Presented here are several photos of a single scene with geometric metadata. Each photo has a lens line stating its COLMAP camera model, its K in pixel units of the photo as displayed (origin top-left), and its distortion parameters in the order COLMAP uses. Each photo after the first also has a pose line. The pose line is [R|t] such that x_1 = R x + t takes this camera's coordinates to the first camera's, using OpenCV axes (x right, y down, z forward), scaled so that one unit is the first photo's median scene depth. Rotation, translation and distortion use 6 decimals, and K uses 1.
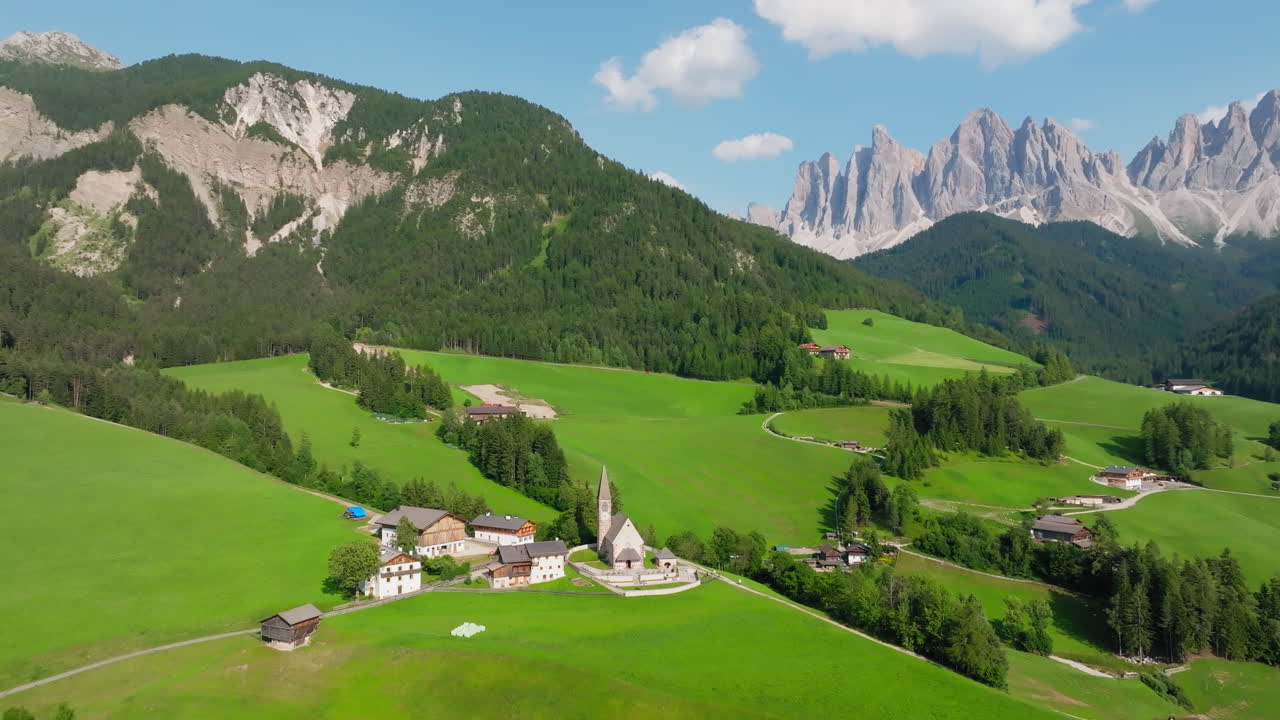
lens RADIAL K [[903.5, 0, 640.5], [0, 903.5, 361.8], [0, 0, 1]] dist [0.001495, 0.015184]
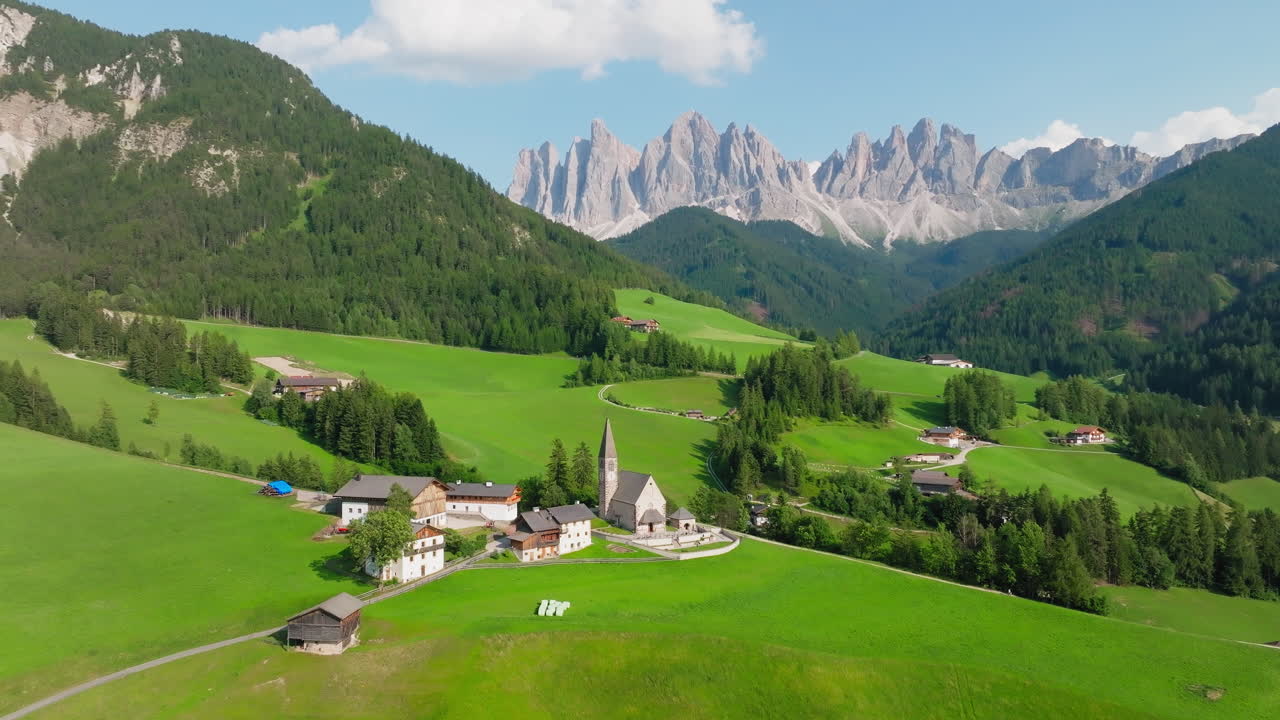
lens RADIAL K [[903.5, 0, 643.6], [0, 903.5, 363.2], [0, 0, 1]] dist [0.001495, 0.015184]
pose [[0.947533, 0.000690, 0.319658, -0.102397], [-0.005165, 0.999900, 0.013152, 0.016675], [-0.319617, -0.014113, 0.947442, 0.052508]]
